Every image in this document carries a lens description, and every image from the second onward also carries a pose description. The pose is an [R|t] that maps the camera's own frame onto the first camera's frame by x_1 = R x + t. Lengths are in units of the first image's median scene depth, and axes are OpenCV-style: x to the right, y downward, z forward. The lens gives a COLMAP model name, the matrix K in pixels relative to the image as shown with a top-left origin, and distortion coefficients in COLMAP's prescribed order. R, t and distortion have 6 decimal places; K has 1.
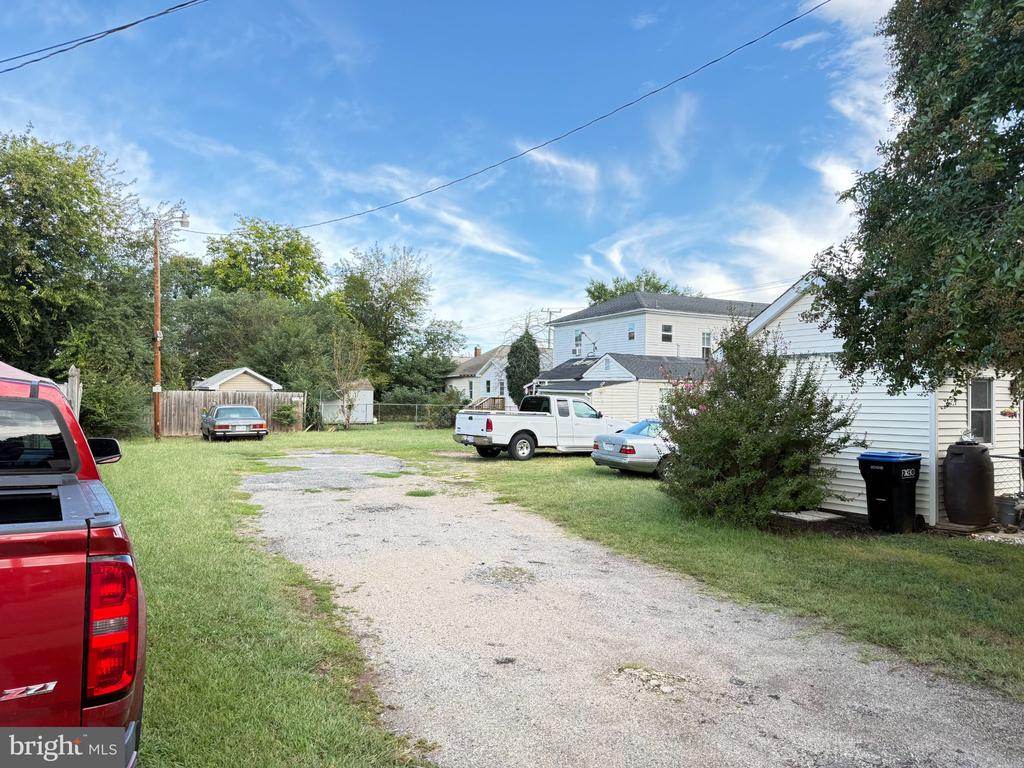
lens RADIAL K [[702.4, 0, 512.0], [0, 702.4, 384.0], [0, 0, 1]] dist [0.052305, -0.069305]
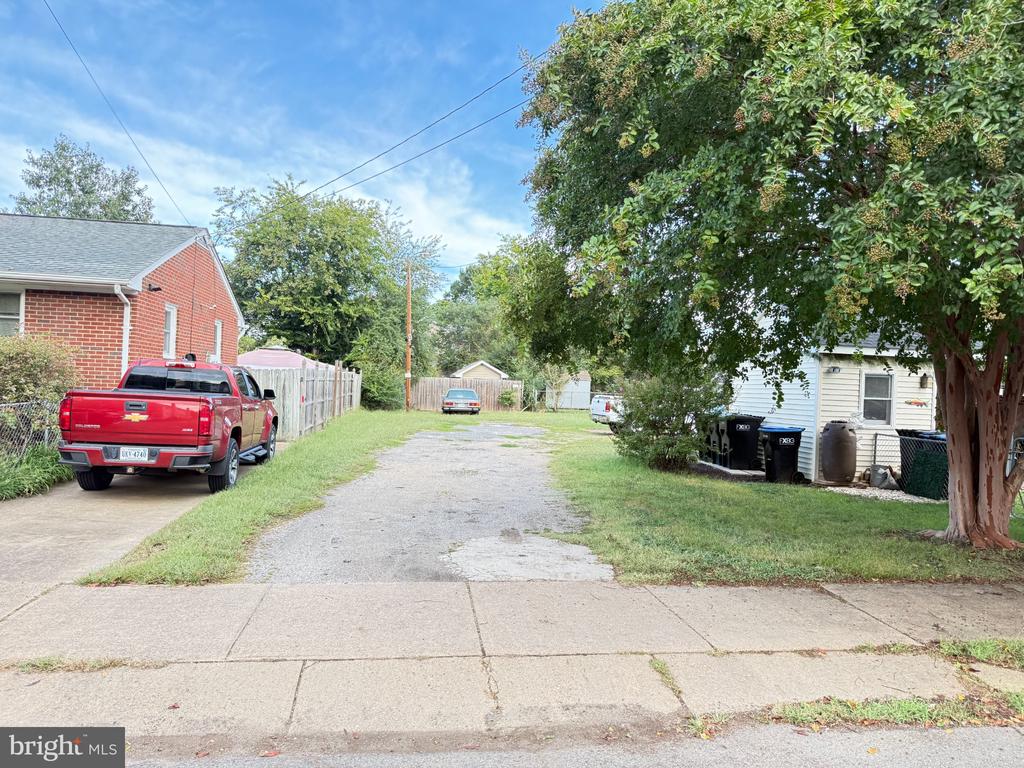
lens RADIAL K [[710.7, 0, 524.3], [0, 710.7, 388.1], [0, 0, 1]] dist [0.068296, -0.084651]
pose [[0.922472, 0.024775, -0.385269, 0.239937], [-0.019270, 0.999650, 0.018144, 0.002069], [0.385584, -0.009313, 0.922626, -0.198402]]
